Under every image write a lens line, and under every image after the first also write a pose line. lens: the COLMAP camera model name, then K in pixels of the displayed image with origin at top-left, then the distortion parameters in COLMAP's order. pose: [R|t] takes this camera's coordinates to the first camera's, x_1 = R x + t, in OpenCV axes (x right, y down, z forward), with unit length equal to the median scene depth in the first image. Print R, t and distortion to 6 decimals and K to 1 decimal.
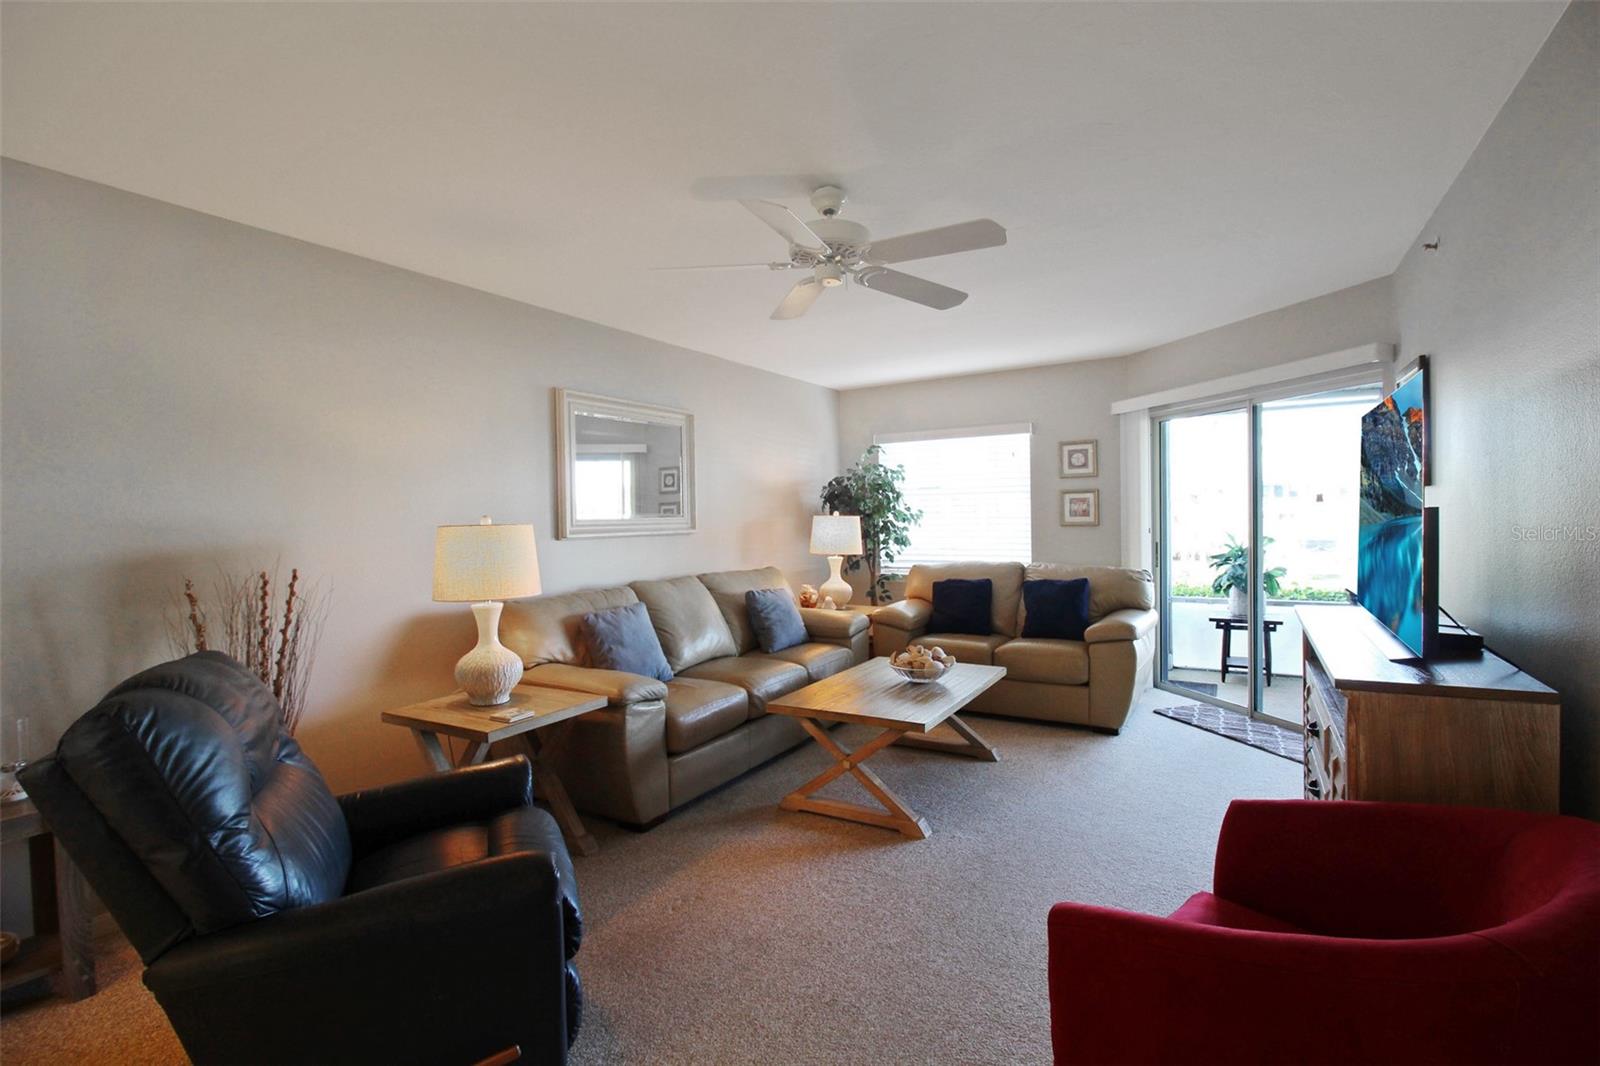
lens RADIAL K [[768.3, 0, 814.7], [0, 768.3, 539.2], [0, 0, 1]] dist [-0.012641, -0.003368]
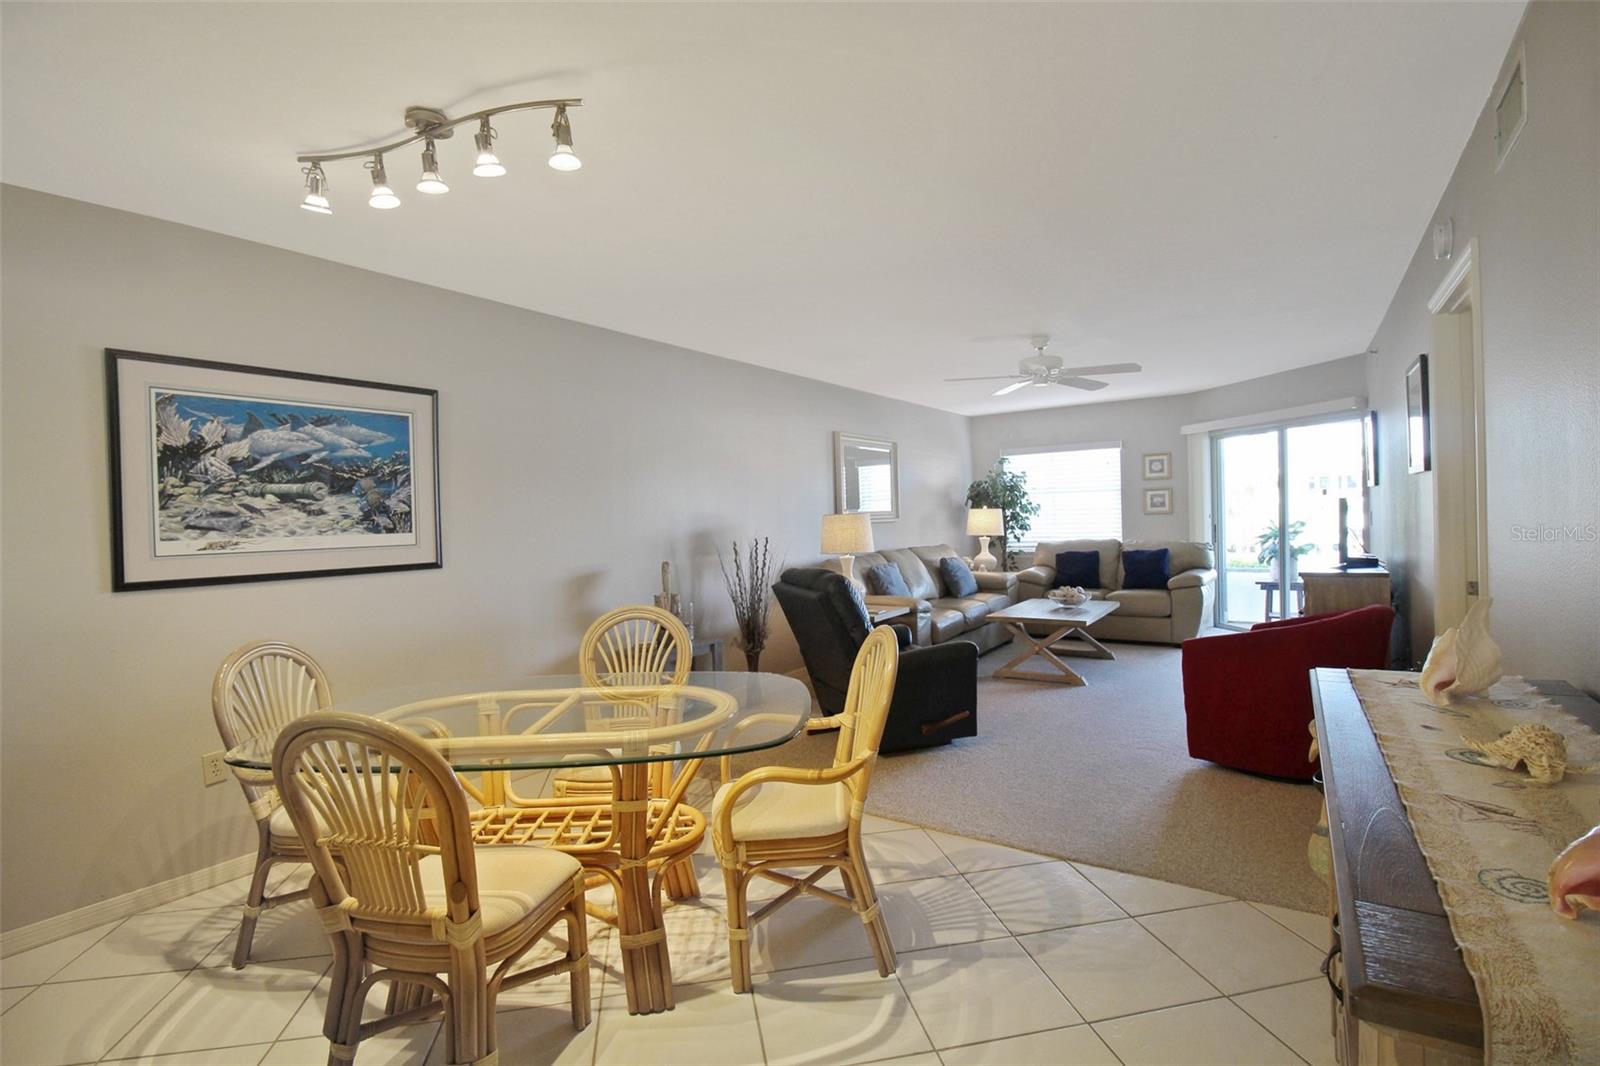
lens RADIAL K [[768.3, 0, 806.7], [0, 768.3, 534.7], [0, 0, 1]] dist [-0.012641, -0.003368]
pose [[0.997749, -0.011173, -0.066119, -0.216701], [0.010963, 0.999934, -0.003552, 0.020099], [0.066154, 0.002819, 0.997805, -0.468644]]
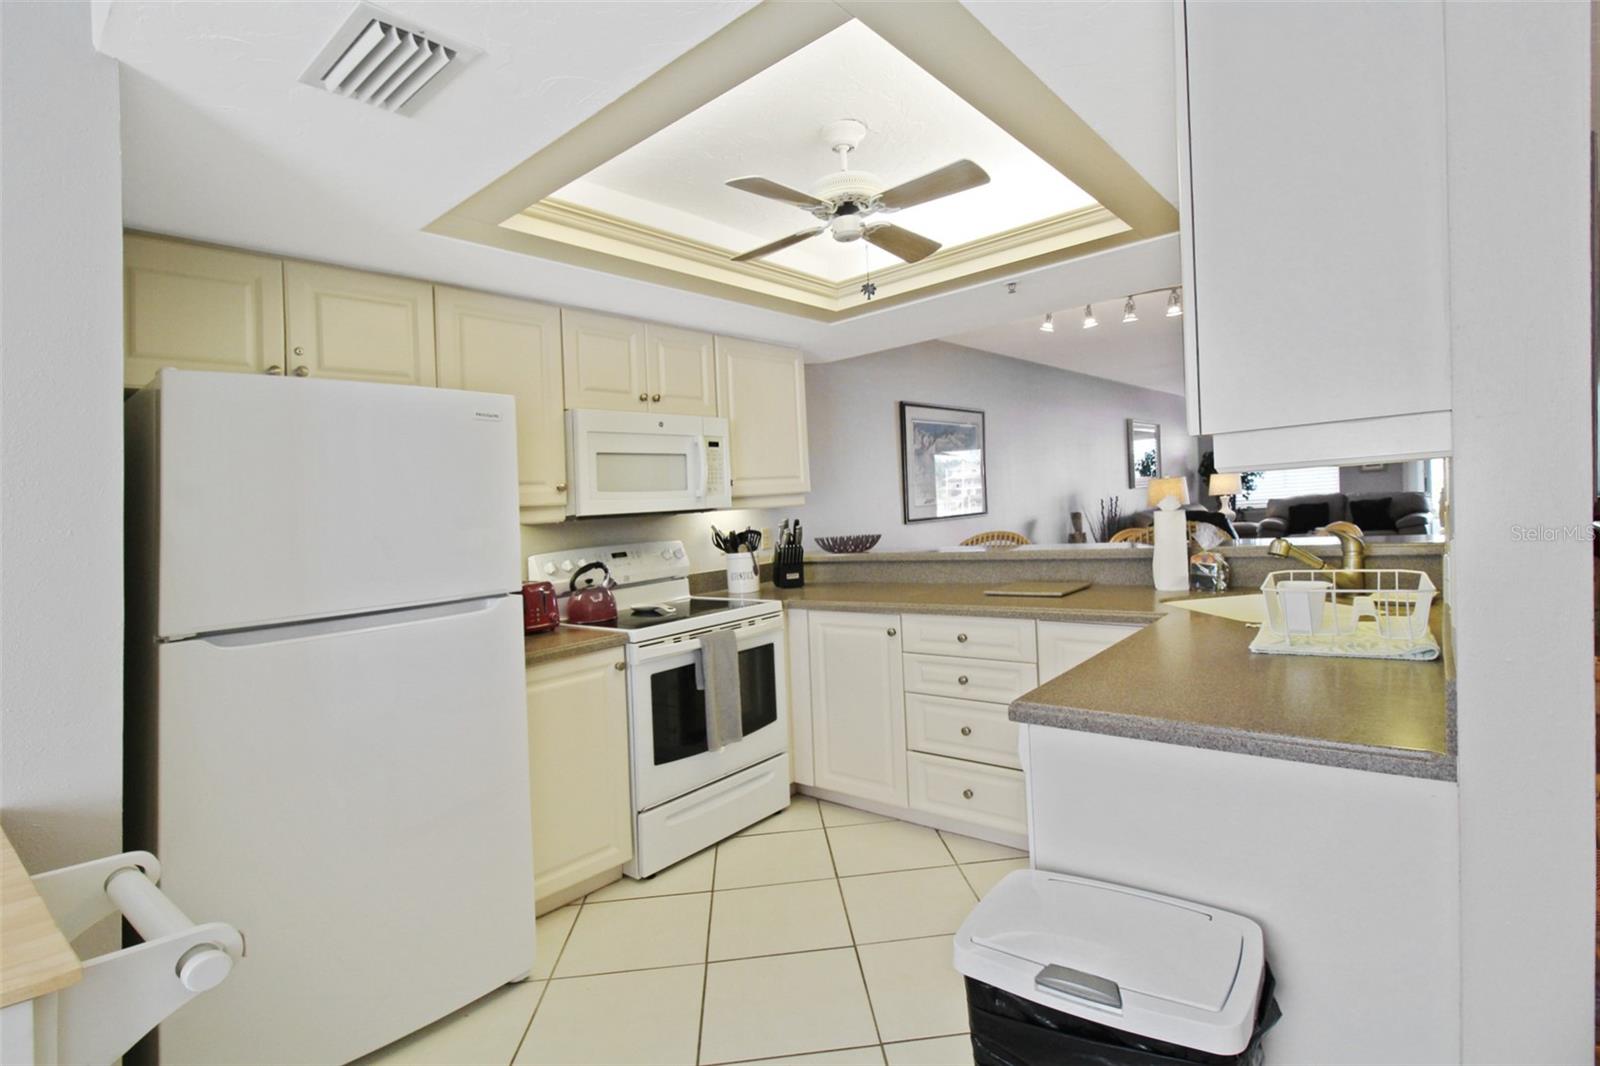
lens RADIAL K [[768.3, 0, 786.9], [0, 768.3, 522.5], [0, 0, 1]] dist [-0.012641, -0.003368]
pose [[0.979008, -0.048275, -0.198022, -0.655640], [0.048069, 0.998827, -0.005848, 0.047386], [0.198072, -0.003793, 0.980180, -1.010630]]
